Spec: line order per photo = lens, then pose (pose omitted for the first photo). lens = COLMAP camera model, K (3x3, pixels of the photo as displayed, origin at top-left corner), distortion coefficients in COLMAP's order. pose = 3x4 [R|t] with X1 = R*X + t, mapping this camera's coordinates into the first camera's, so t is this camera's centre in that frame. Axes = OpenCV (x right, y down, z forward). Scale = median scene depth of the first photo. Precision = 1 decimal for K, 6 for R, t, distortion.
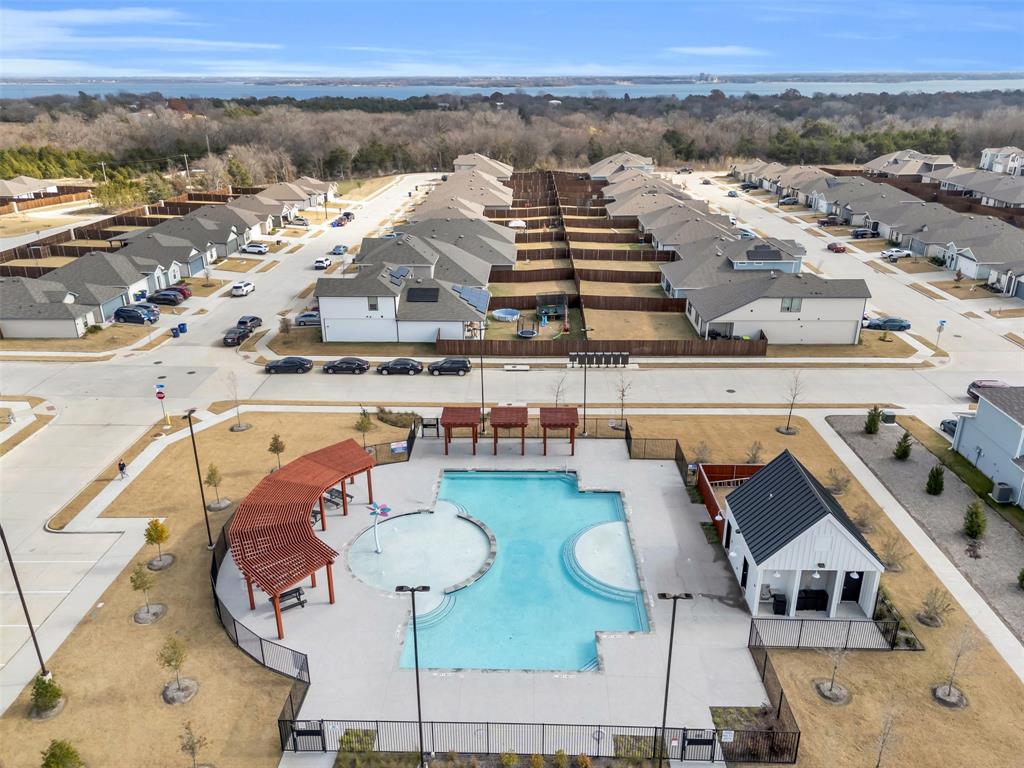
lens RADIAL K [[758.5, 0, 512.0], [0, 758.5, 384.0], [0, 0, 1]] dist [0.074941, -0.072267]
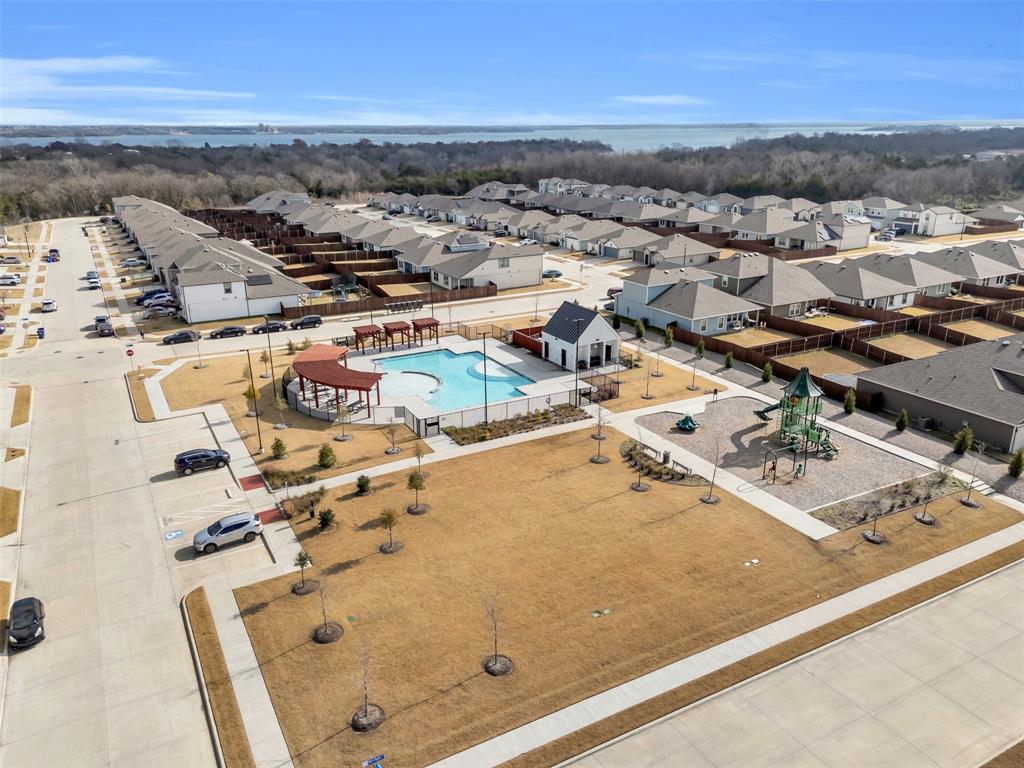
lens RADIAL K [[758.5, 0, 512.0], [0, 758.5, 384.0], [0, 0, 1]] dist [0.074941, -0.072267]
pose [[0.862292, -0.163576, 0.479266, -0.246813], [0.191308, 0.981487, -0.009213, 0.095568], [-0.468886, 0.099631, 0.877622, -0.219021]]
